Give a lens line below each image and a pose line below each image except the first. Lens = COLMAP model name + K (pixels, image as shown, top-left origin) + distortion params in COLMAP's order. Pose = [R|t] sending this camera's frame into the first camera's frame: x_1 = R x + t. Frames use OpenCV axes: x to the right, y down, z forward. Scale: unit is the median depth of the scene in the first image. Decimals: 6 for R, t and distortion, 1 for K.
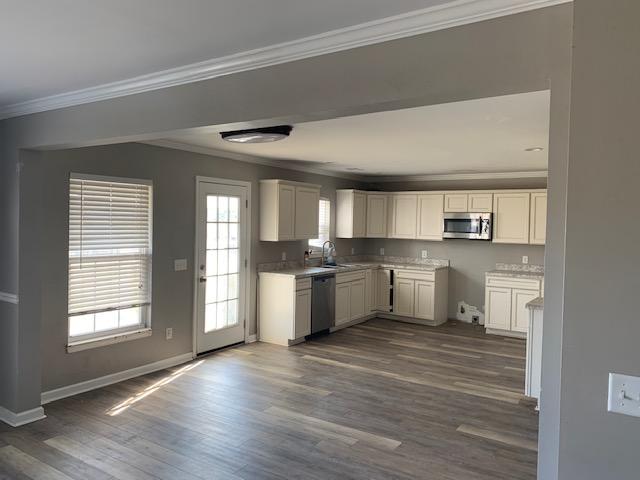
lens RADIAL K [[491.7, 0, 319.8], [0, 491.7, 238.0], [0, 0, 1]] dist [0.108187, -0.102320]
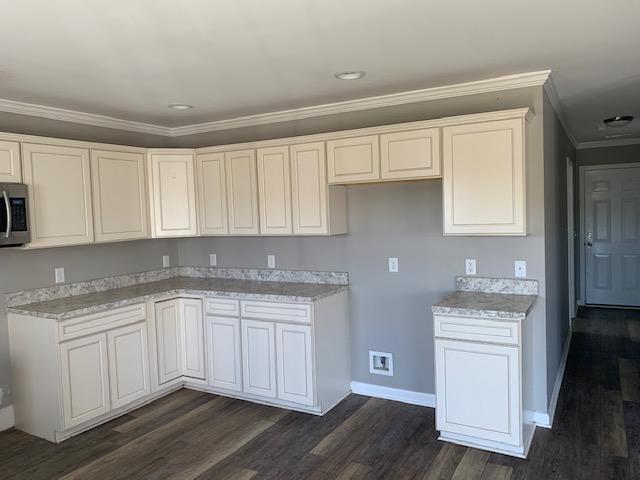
lens RADIAL K [[491.7, 0, 319.8], [0, 491.7, 238.0], [0, 0, 1]] dist [0.108187, -0.102320]
pose [[-0.084146, -0.088328, 0.992531, -0.110243], [0.051193, 0.994365, 0.092831, -0.025512], [-0.995138, 0.058622, -0.079150, 0.624076]]
